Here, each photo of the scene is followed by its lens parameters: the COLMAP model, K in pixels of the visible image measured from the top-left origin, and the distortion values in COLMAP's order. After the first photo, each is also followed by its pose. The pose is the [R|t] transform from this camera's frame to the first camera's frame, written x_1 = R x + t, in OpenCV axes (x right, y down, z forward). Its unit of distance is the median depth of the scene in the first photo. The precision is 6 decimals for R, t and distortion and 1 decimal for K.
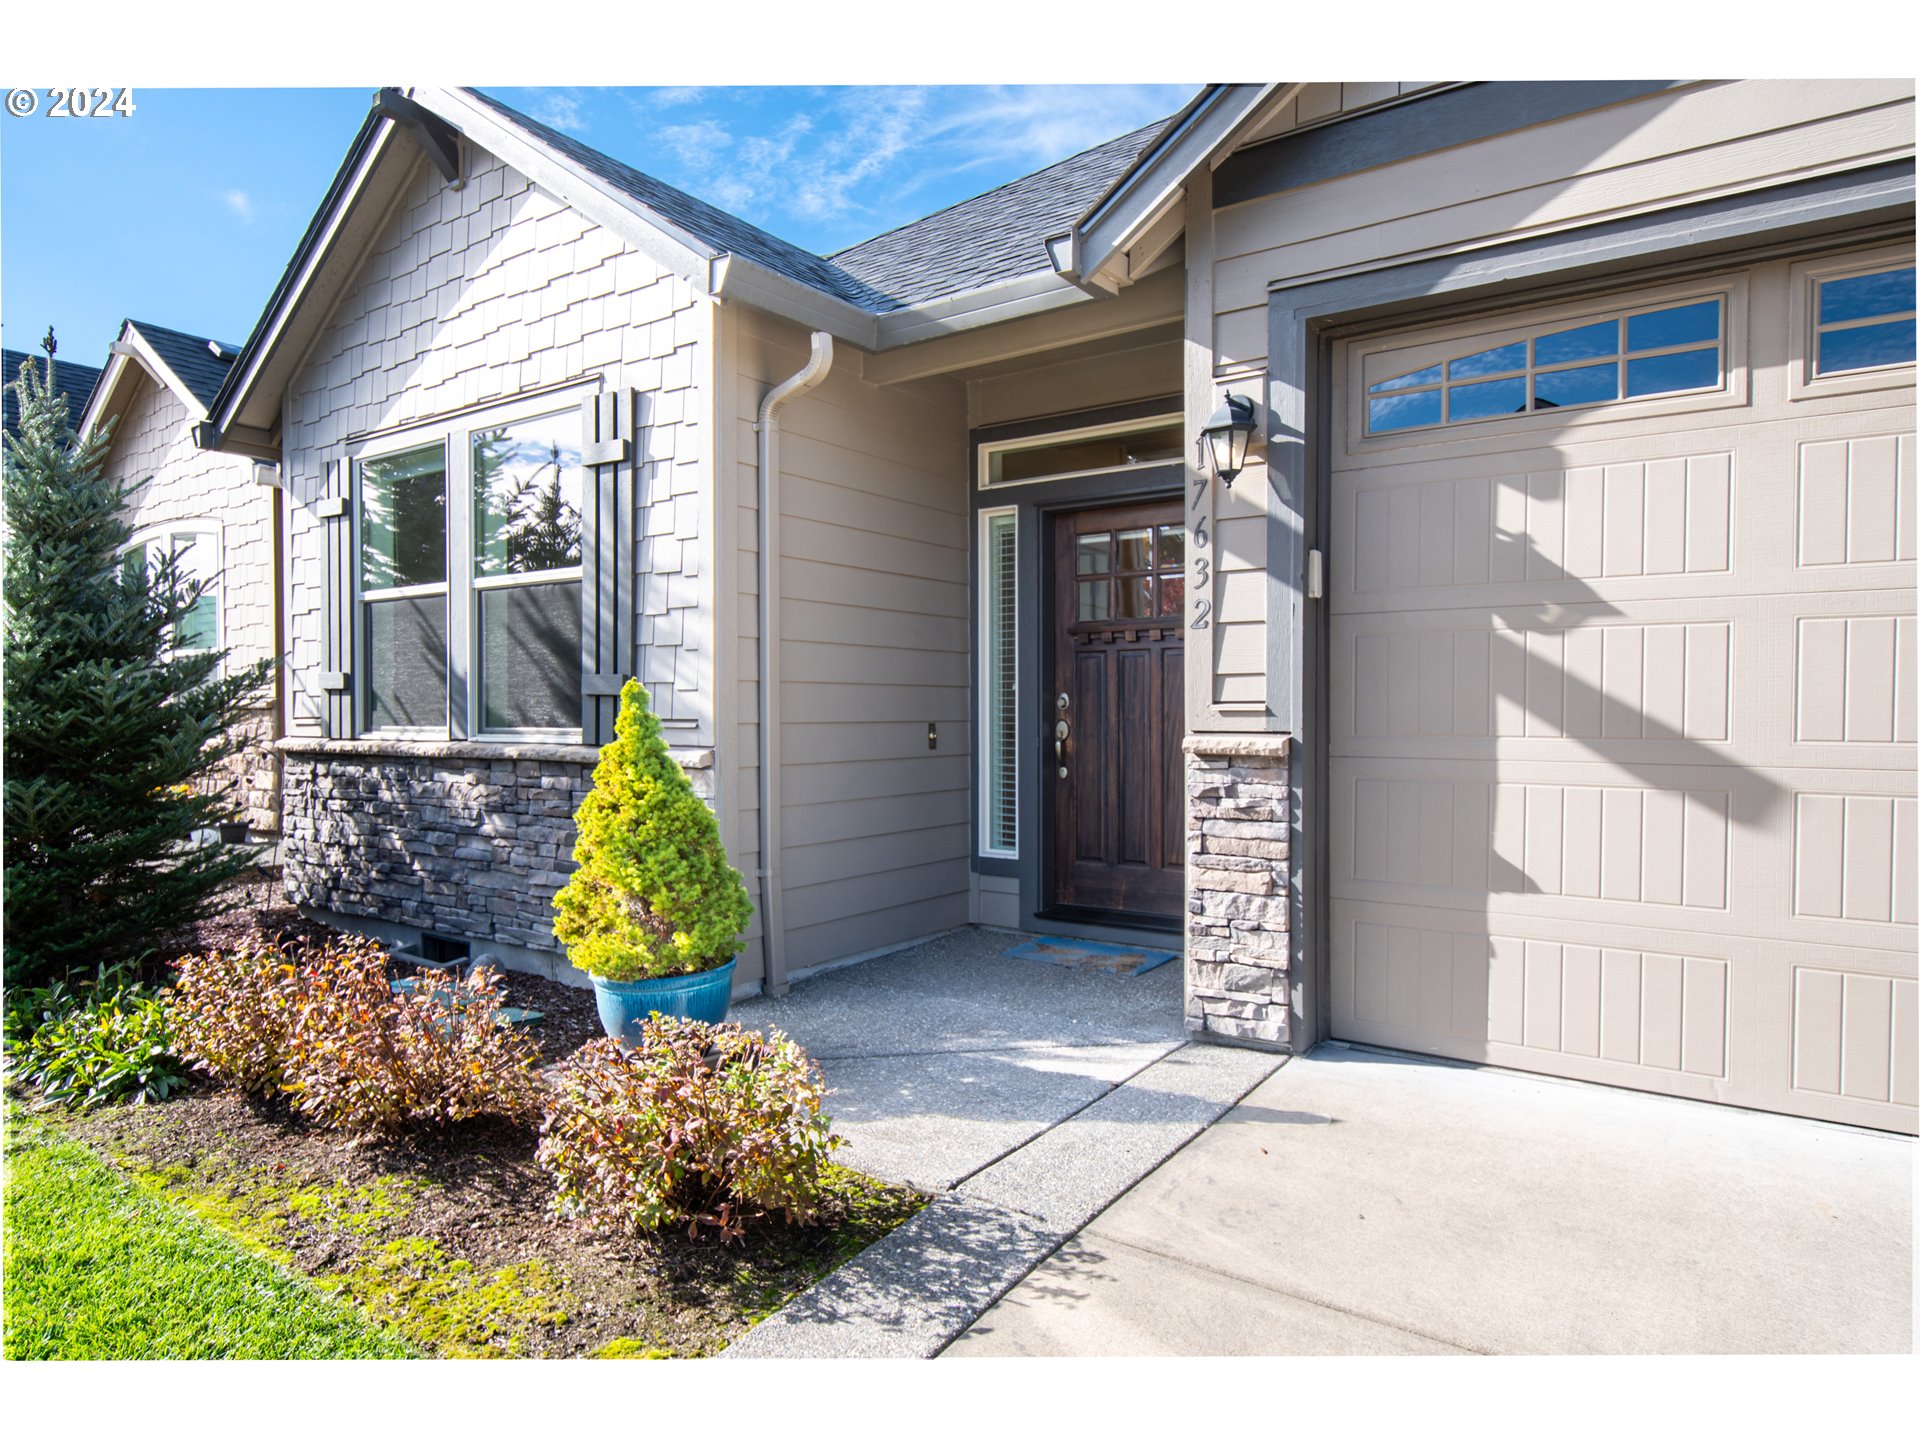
lens RADIAL K [[1183.1, 0, 906.0], [0, 1183.1, 734.6], [0, 0, 1]] dist [-0.002109, 0.000068]
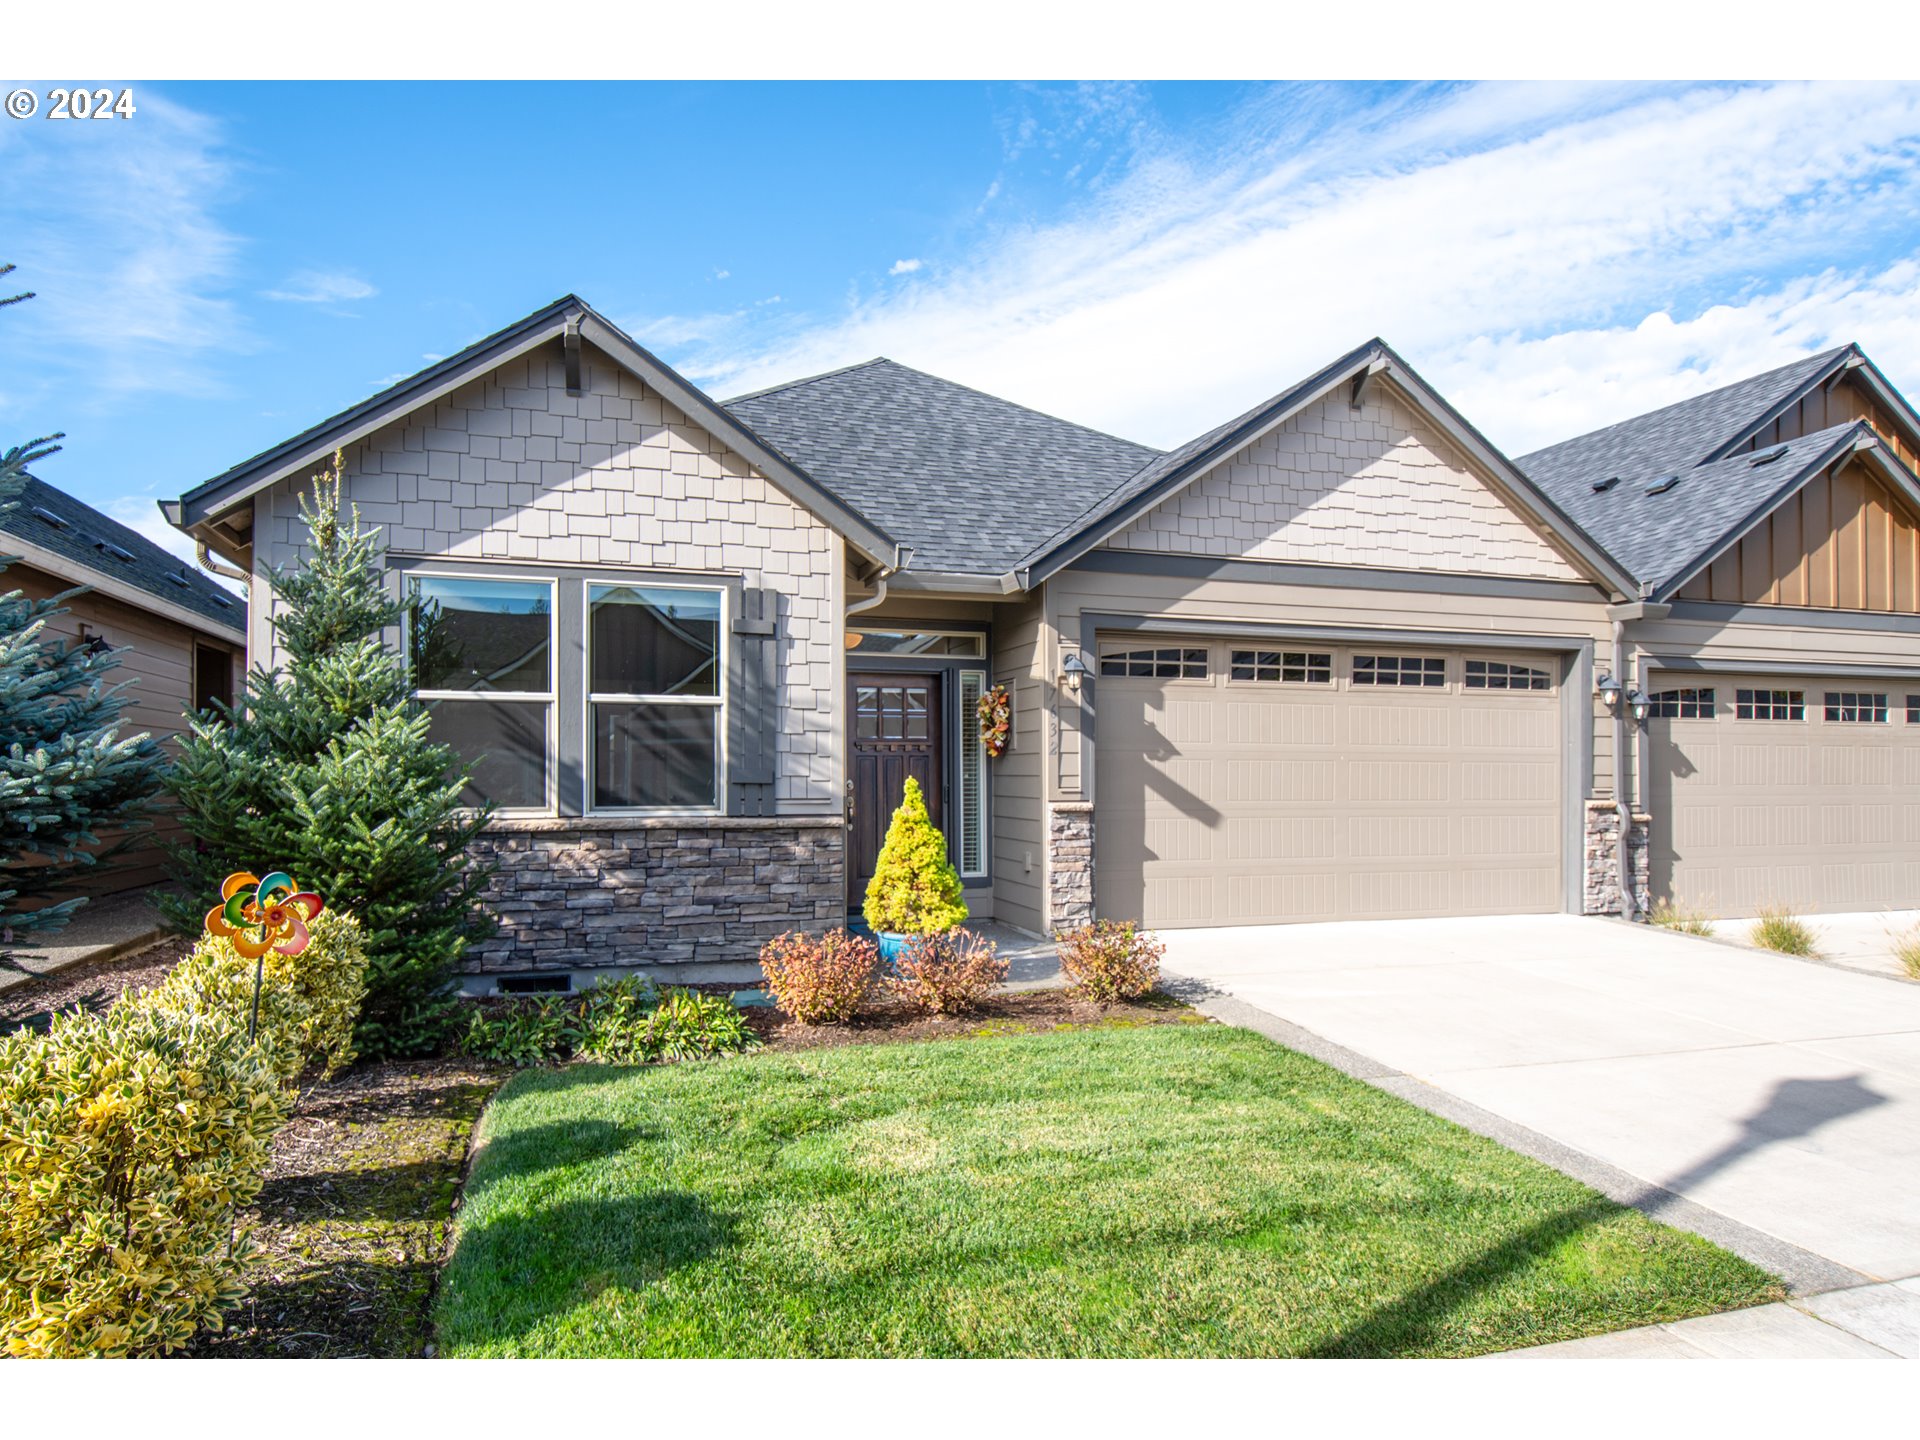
lens RADIAL K [[1150.8, 0, 955.0], [0, 1150.8, 766.7], [0, 0, 1]] dist [0.013798, -0.003092]
pose [[0.577362, 0.009137, 0.816437, -1.644601], [0.016858, 0.999591, -0.023109, -0.019861], [-0.816315, 0.027106, 0.576971, -0.097558]]
